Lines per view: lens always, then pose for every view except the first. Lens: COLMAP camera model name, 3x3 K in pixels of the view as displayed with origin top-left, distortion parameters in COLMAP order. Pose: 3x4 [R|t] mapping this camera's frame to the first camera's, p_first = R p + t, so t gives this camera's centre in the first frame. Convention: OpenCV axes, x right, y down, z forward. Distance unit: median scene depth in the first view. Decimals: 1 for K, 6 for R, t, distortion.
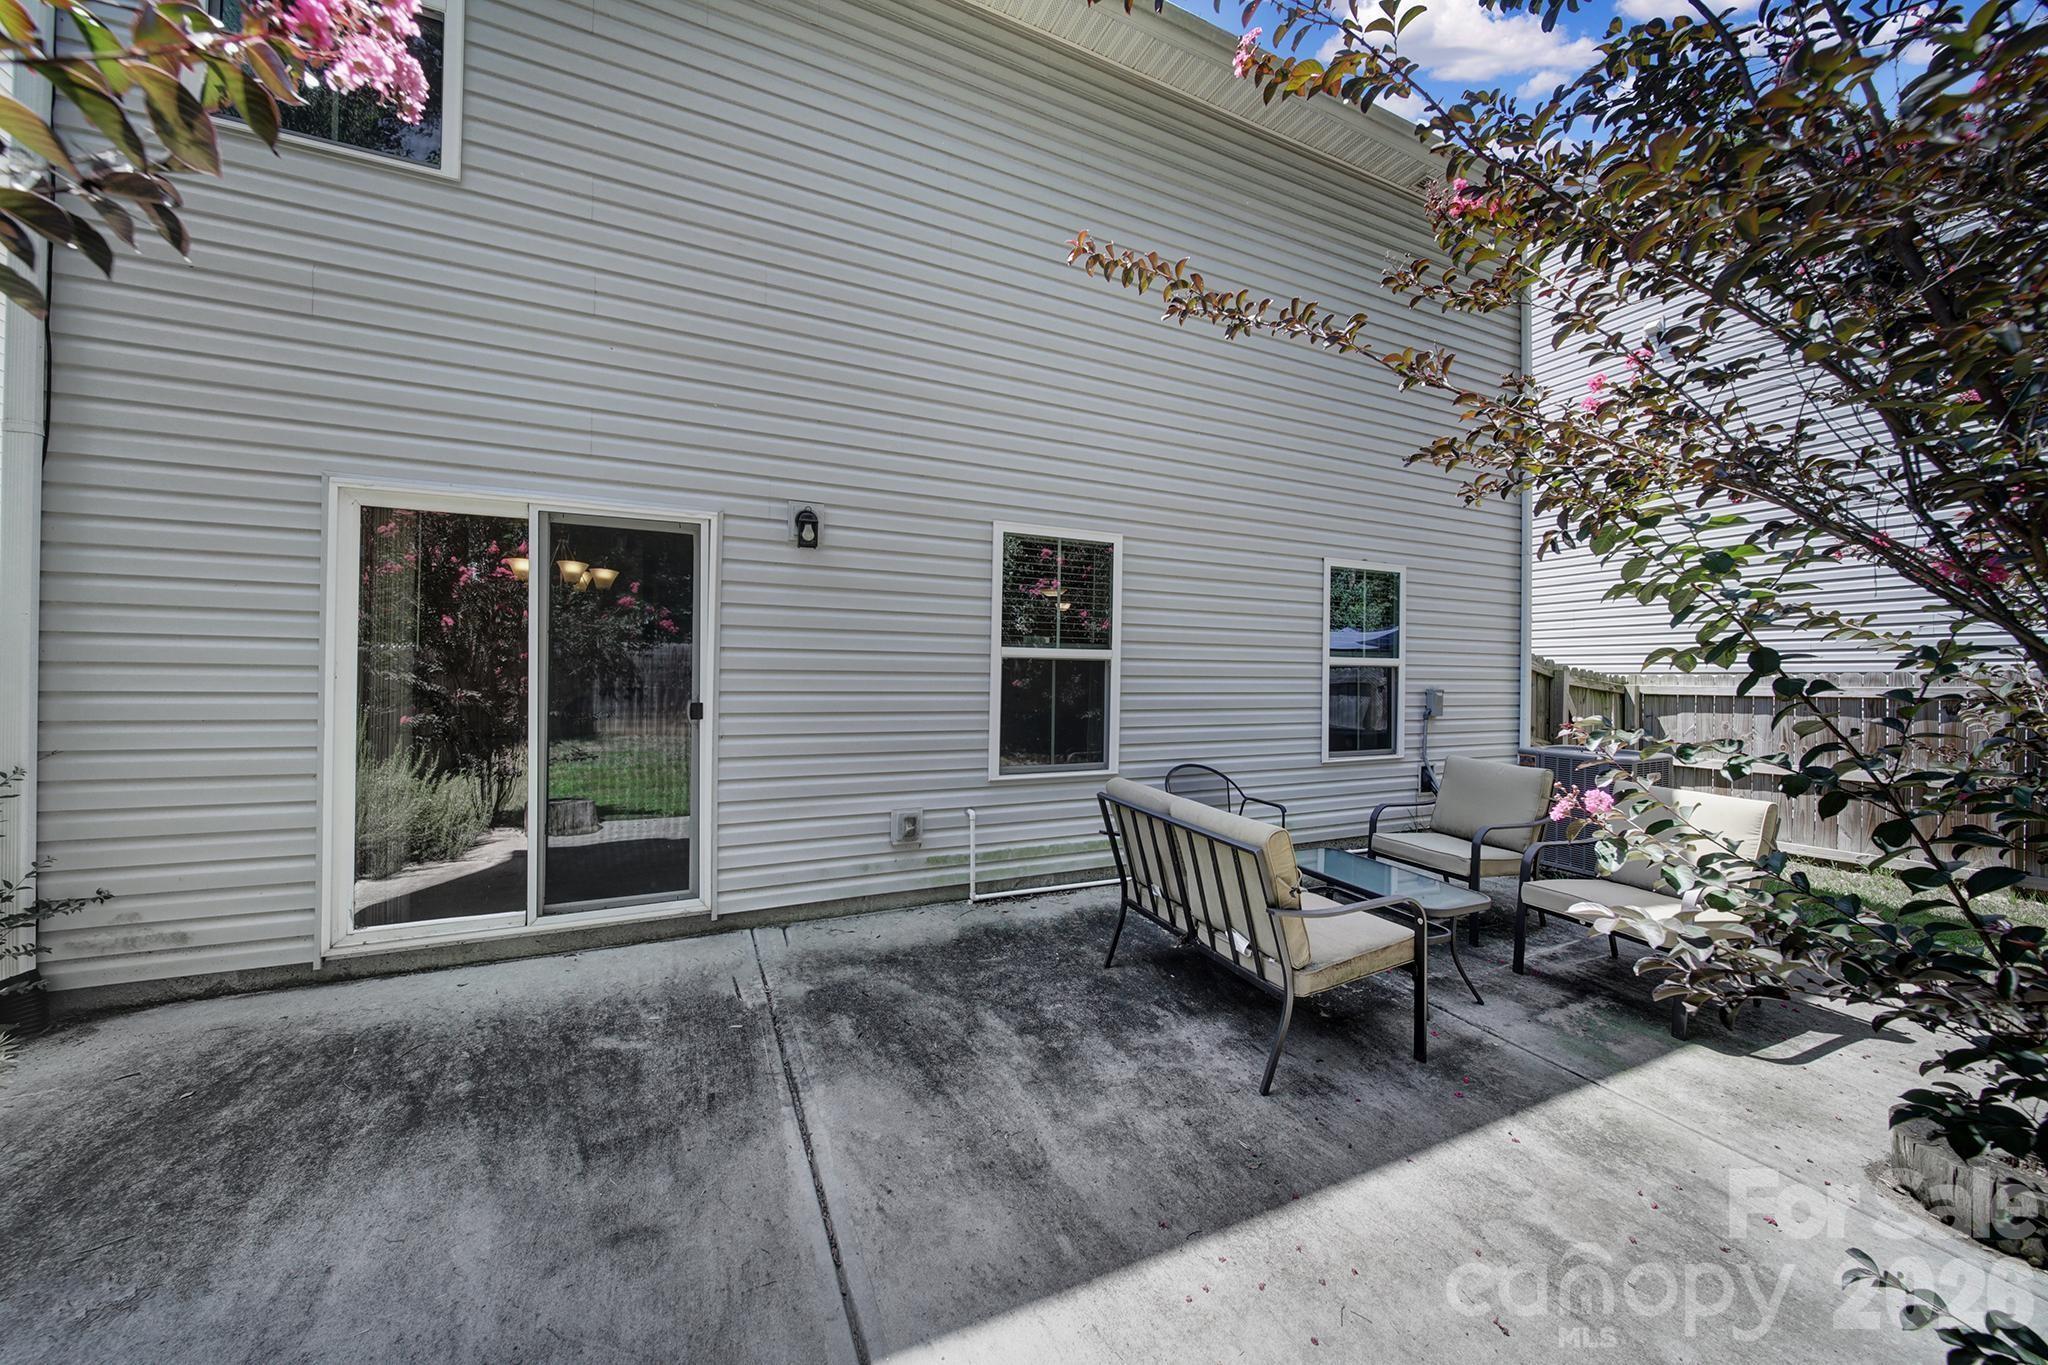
lens RADIAL K [[710.5, 0, 1019.7], [0, 710.5, 670.5], [0, 0, 1]] dist [-0.000701, -0.000396]
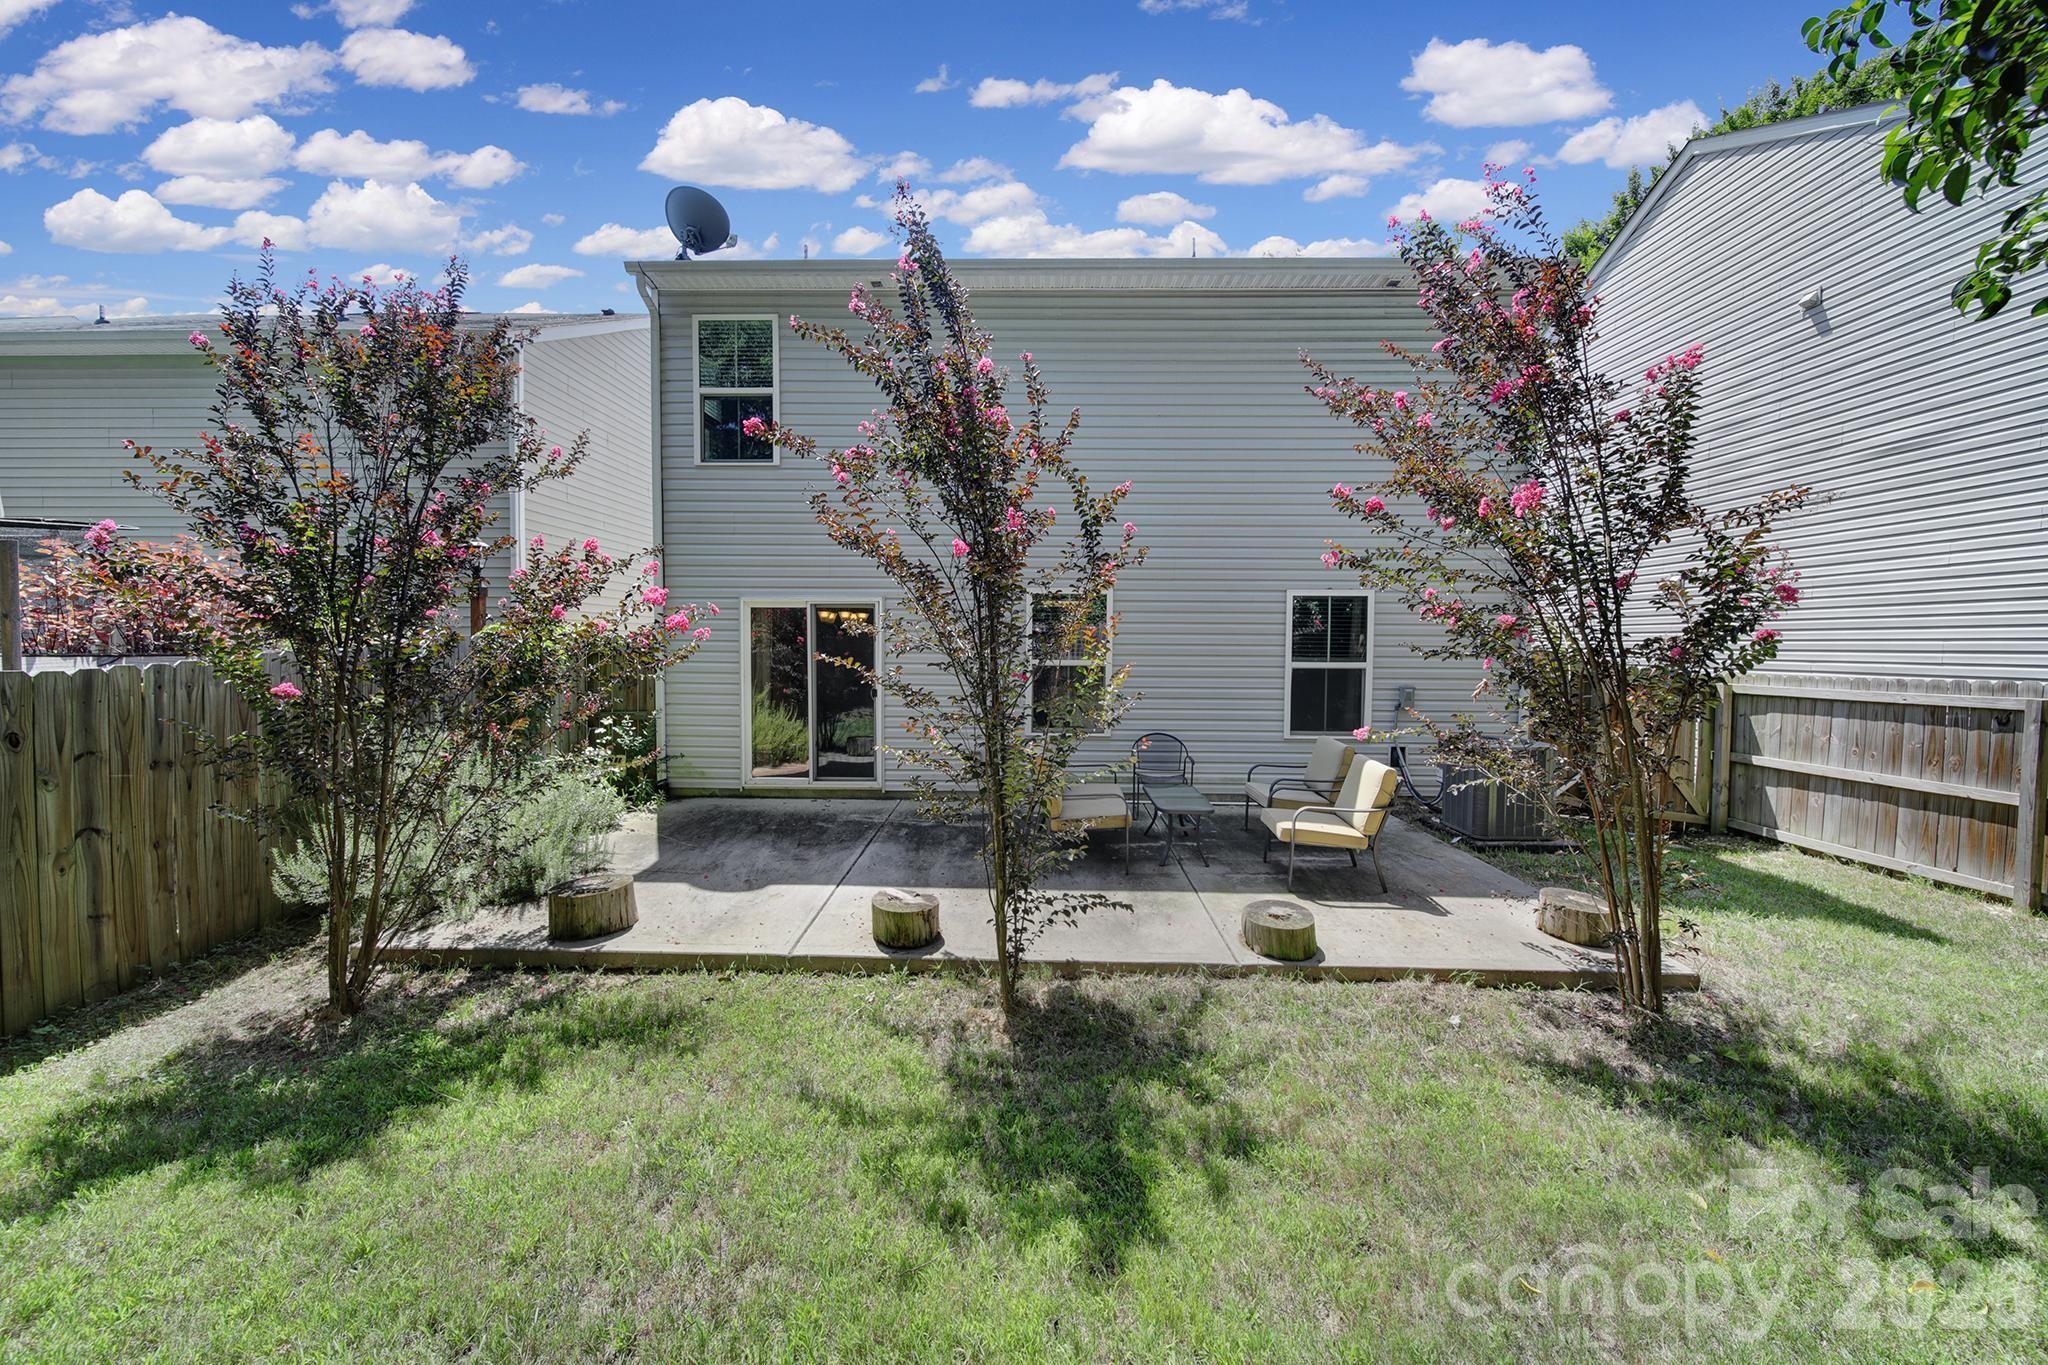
lens RADIAL K [[710.5, 0, 1026.0], [0, 710.5, 665.8], [0, 0, 1]] dist [-0.000701, -0.000396]
pose [[0.899078, 0.010041, -0.437673, 1.140130], [0.004770, 0.999453, 0.032728, -0.116201], [0.437762, -0.031512, 0.898538, -0.907357]]
